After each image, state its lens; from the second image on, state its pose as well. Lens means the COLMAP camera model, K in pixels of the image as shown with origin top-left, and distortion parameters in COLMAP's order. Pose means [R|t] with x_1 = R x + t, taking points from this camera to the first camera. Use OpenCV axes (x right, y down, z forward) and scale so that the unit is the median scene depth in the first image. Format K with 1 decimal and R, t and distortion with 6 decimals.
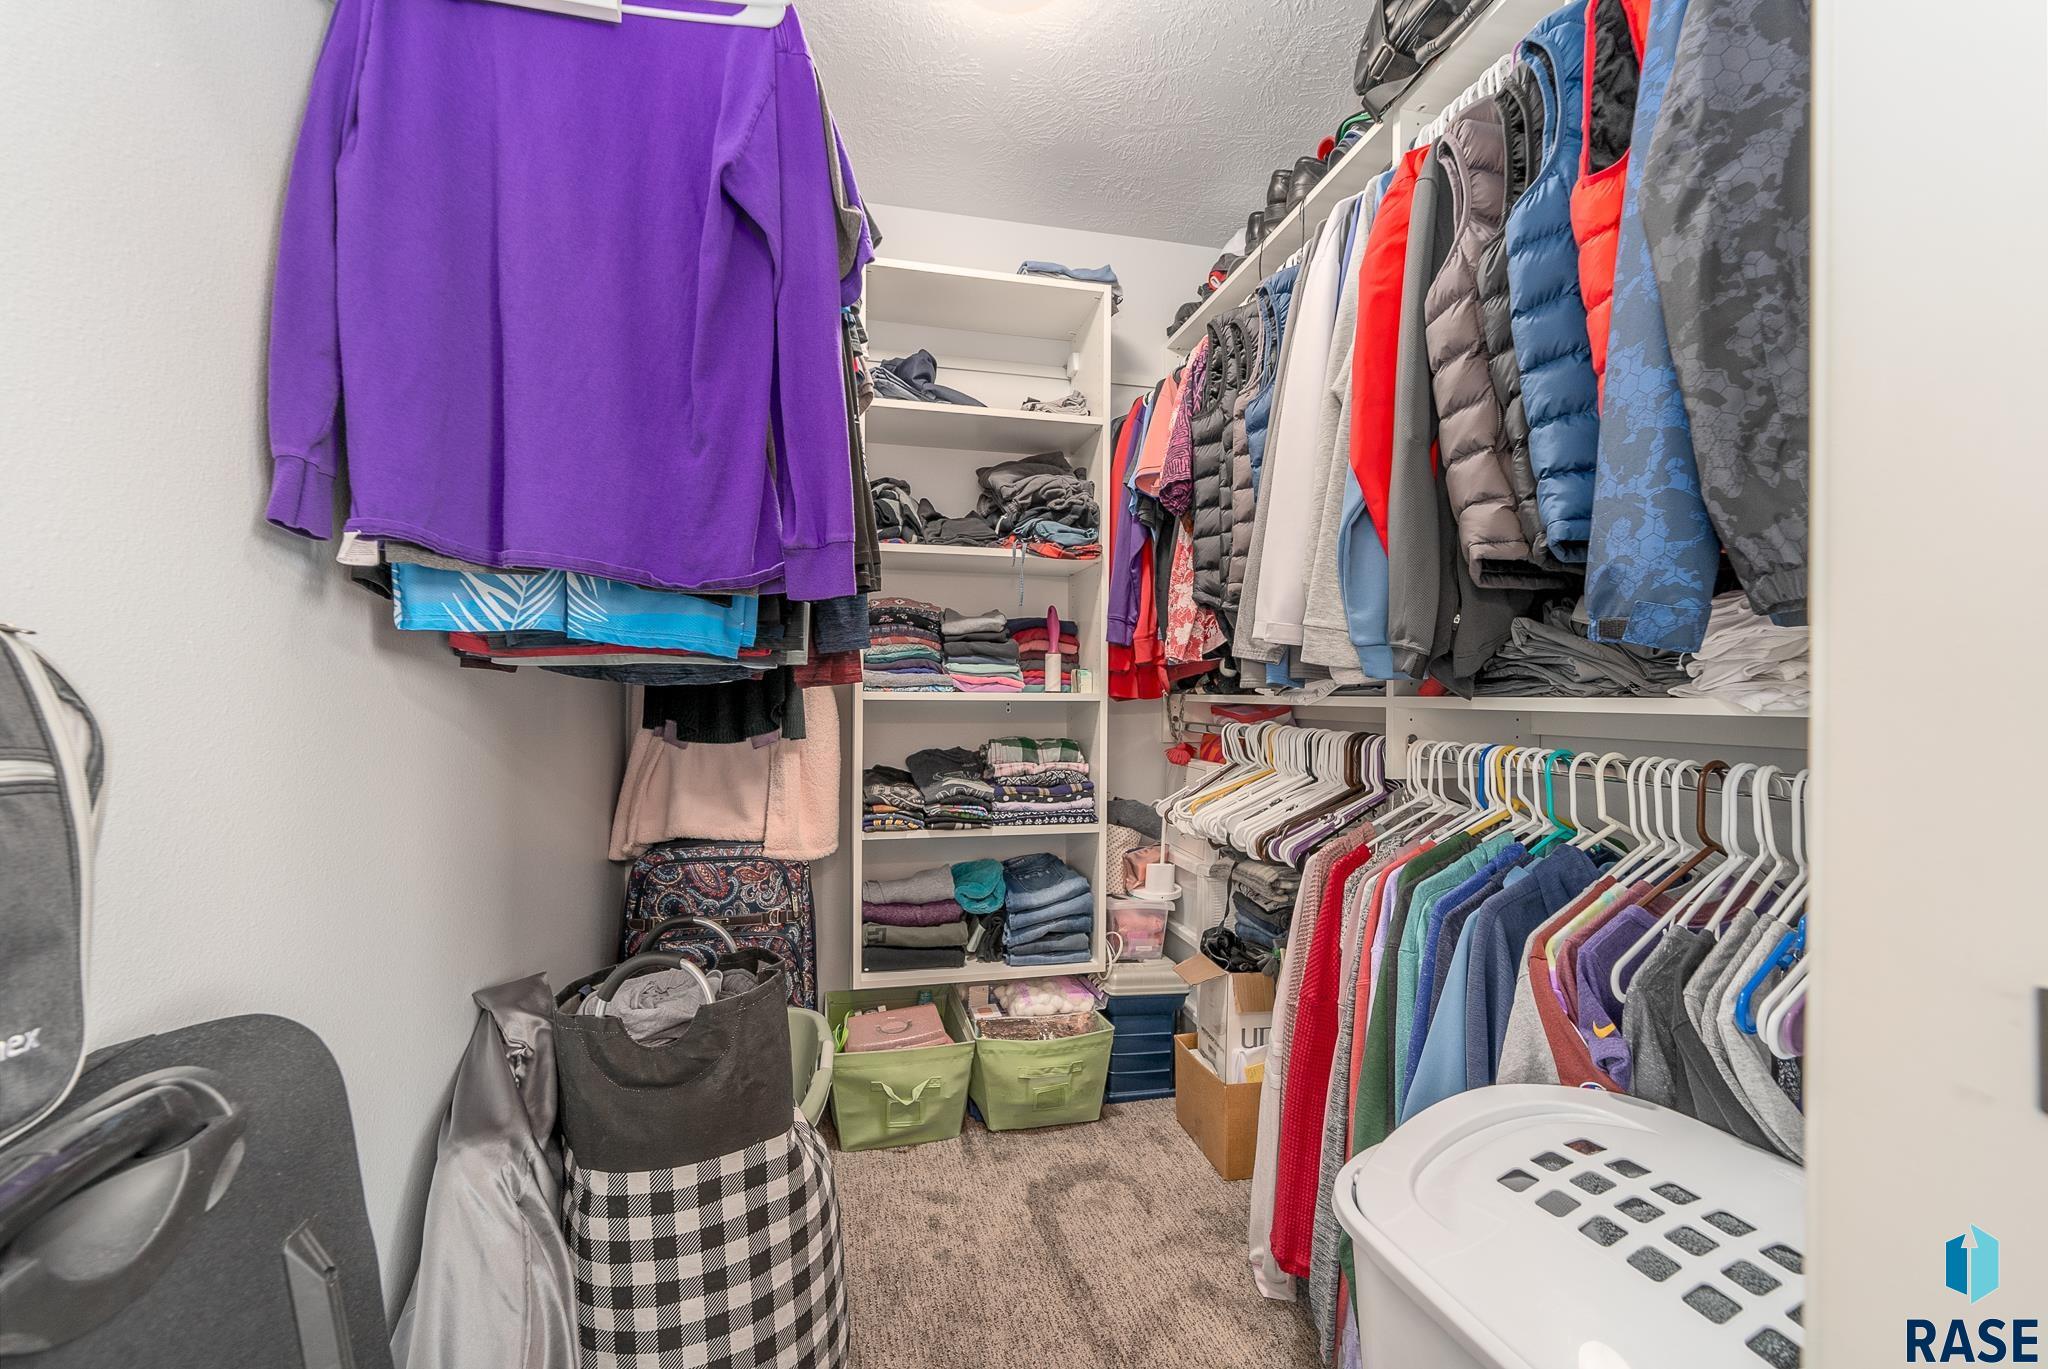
lens RADIAL K [[831.9, 0, 1019.7], [0, 831.9, 694.6], [0, 0, 1]] dist [0.000197, -0.000199]
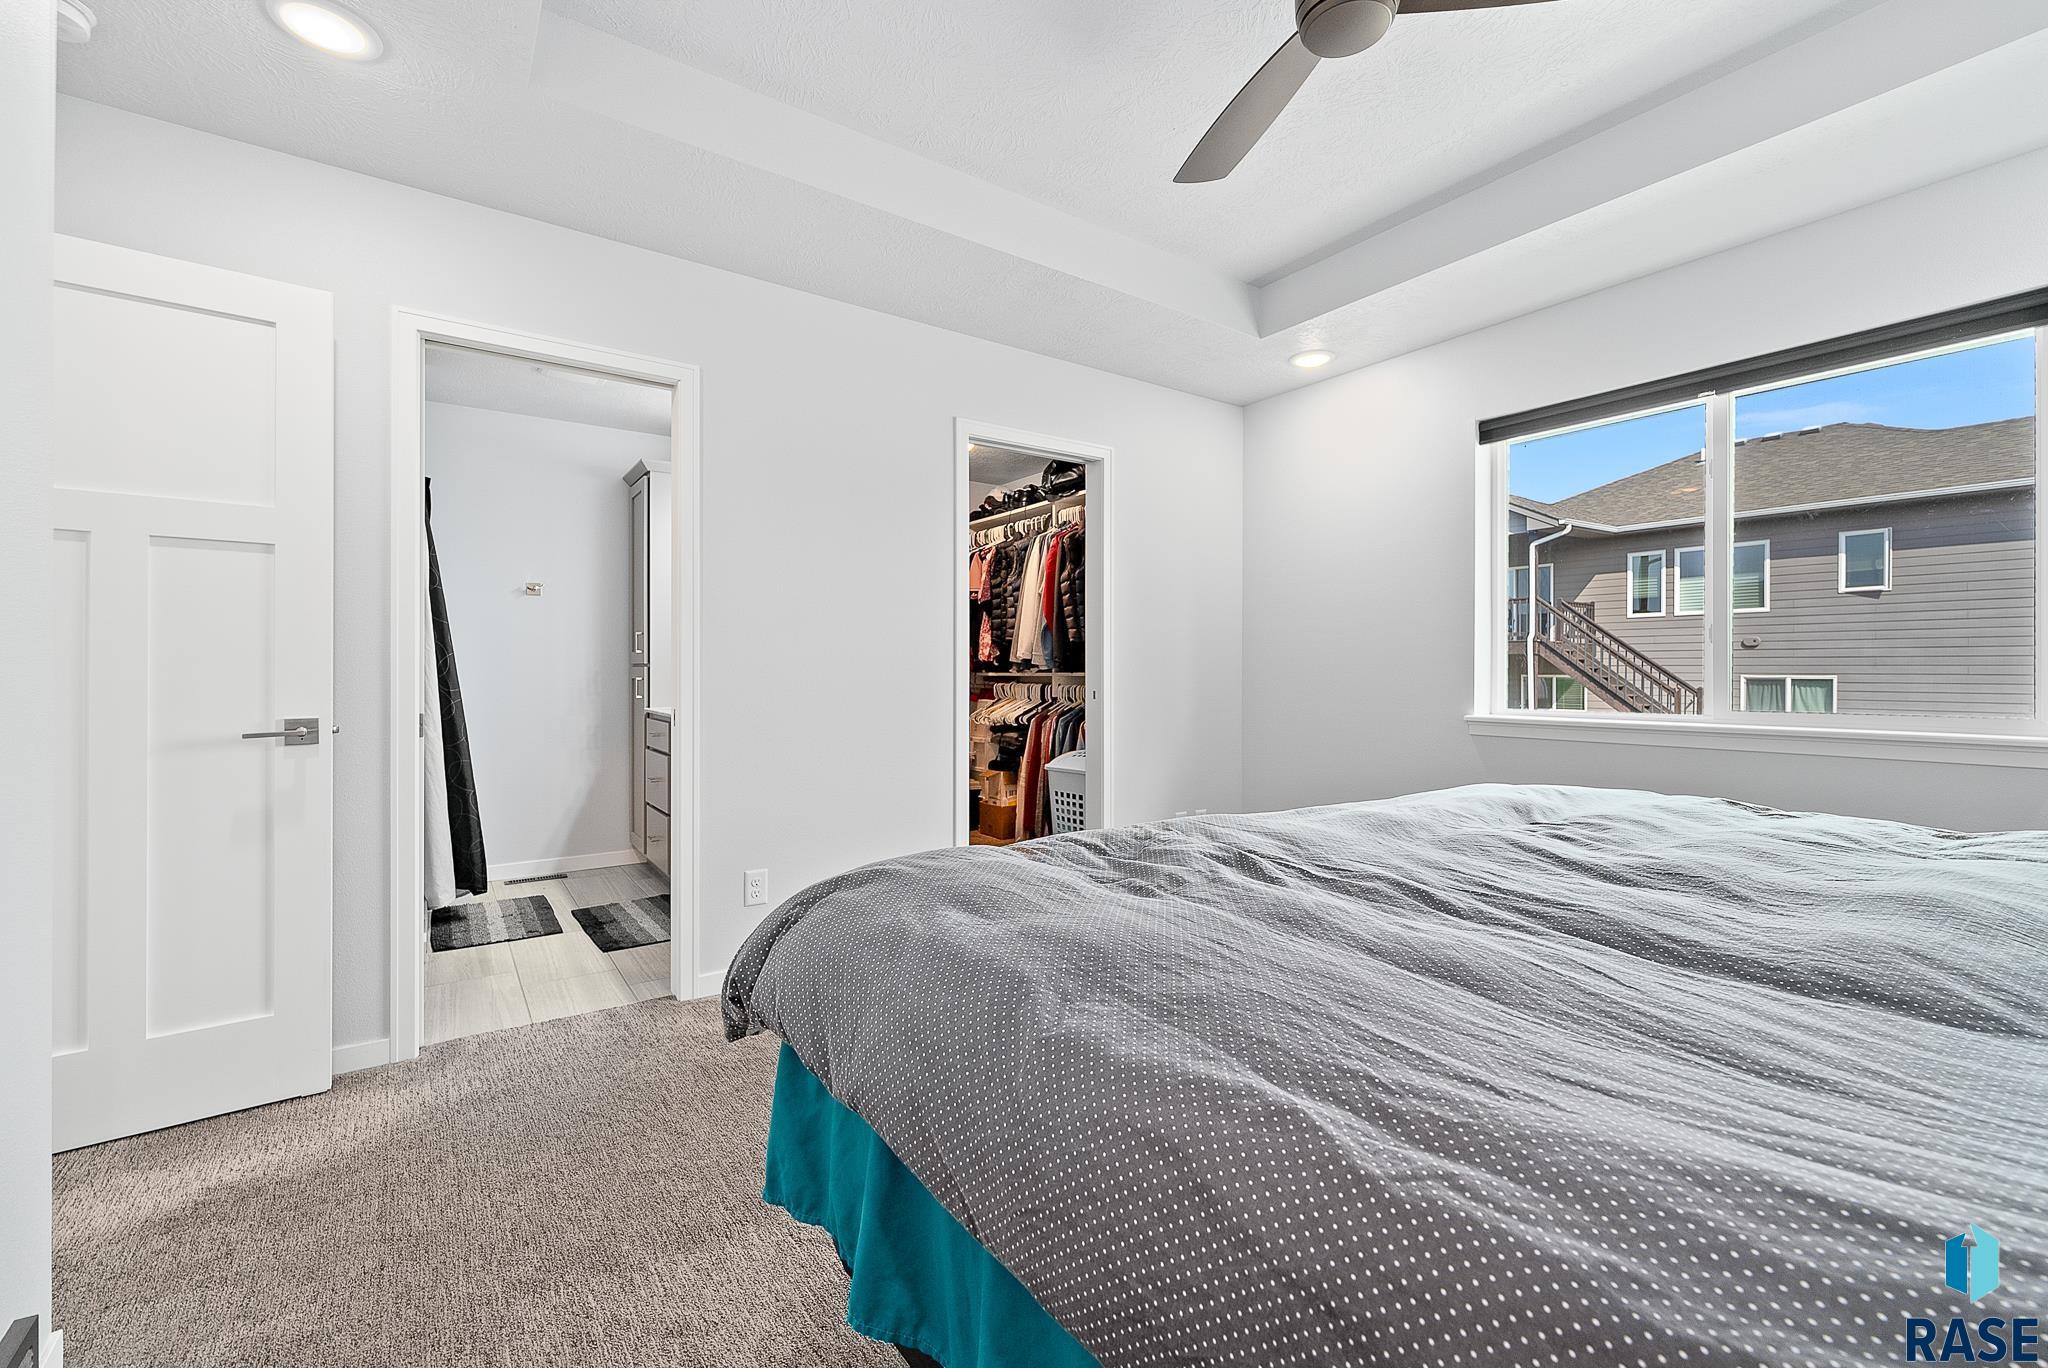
lens RADIAL K [[849.8, 0, 1023.6], [0, 849.8, 677.1], [0, 0, 1]] dist [-0.000641, -0.000609]
pose [[0.929218, -0.008540, 0.369434, -0.888267], [0.007020, 0.999960, 0.005459, 0.001186], [-0.369466, -0.002480, 0.929241, -2.038190]]
